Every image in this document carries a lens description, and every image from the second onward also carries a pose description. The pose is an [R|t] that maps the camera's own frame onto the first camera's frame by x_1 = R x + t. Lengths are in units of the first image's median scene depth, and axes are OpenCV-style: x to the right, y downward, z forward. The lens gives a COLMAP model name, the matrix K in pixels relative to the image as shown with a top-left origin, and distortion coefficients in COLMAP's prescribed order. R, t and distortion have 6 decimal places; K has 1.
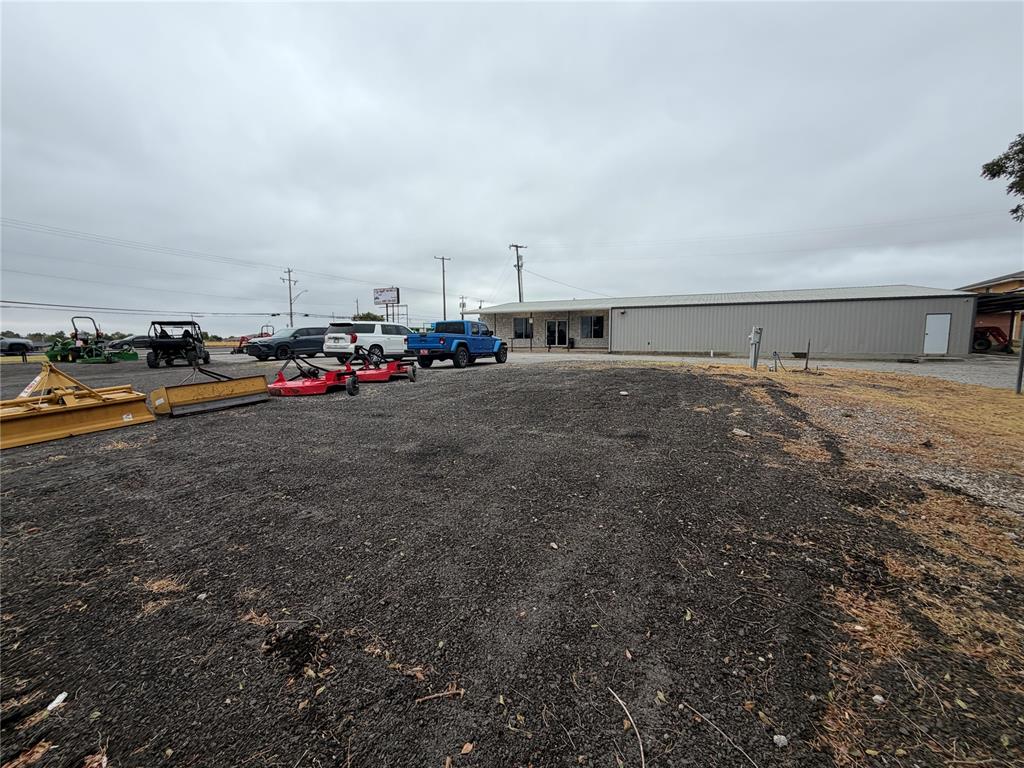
lens RADIAL K [[408.1, 0, 508.8], [0, 408.1, 383.4], [0, 0, 1]] dist [0.000544, -0.000200]
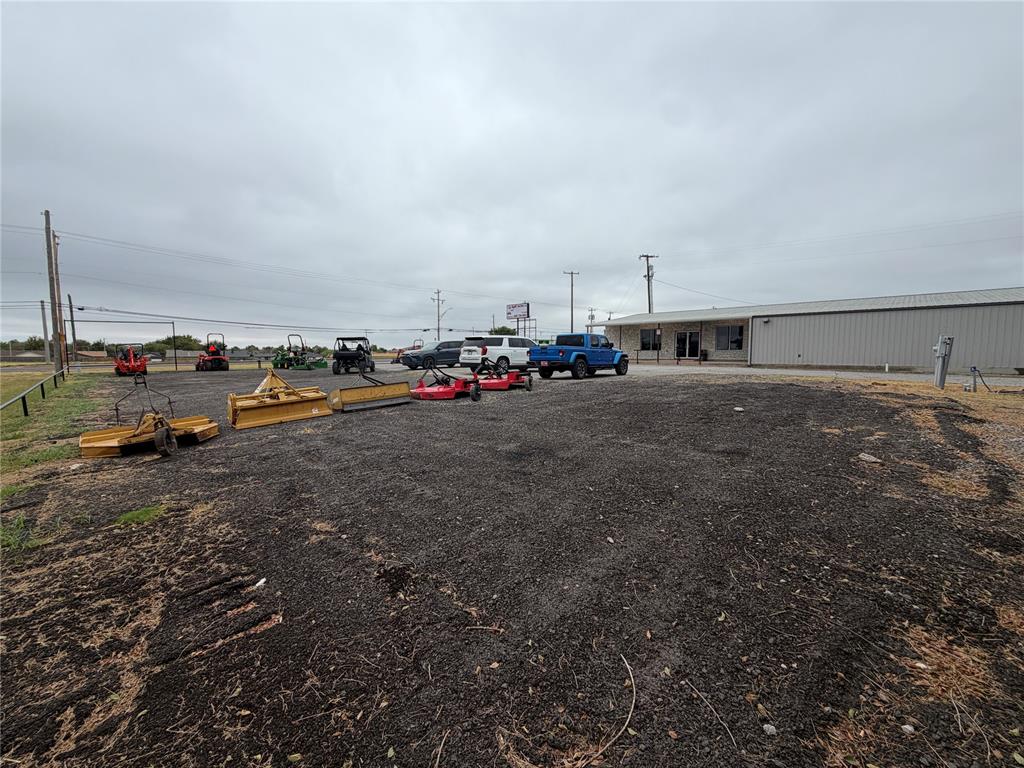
lens RADIAL K [[410.3, 0, 515.2], [0, 410.3, 381.5], [0, 0, 1]] dist [-0.000276, -0.000113]
pose [[0.951064, 0.021992, -0.308211, 0.115300], [-0.031885, 0.999124, -0.027098, 0.003304], [0.307345, 0.035599, 0.950932, -0.090022]]
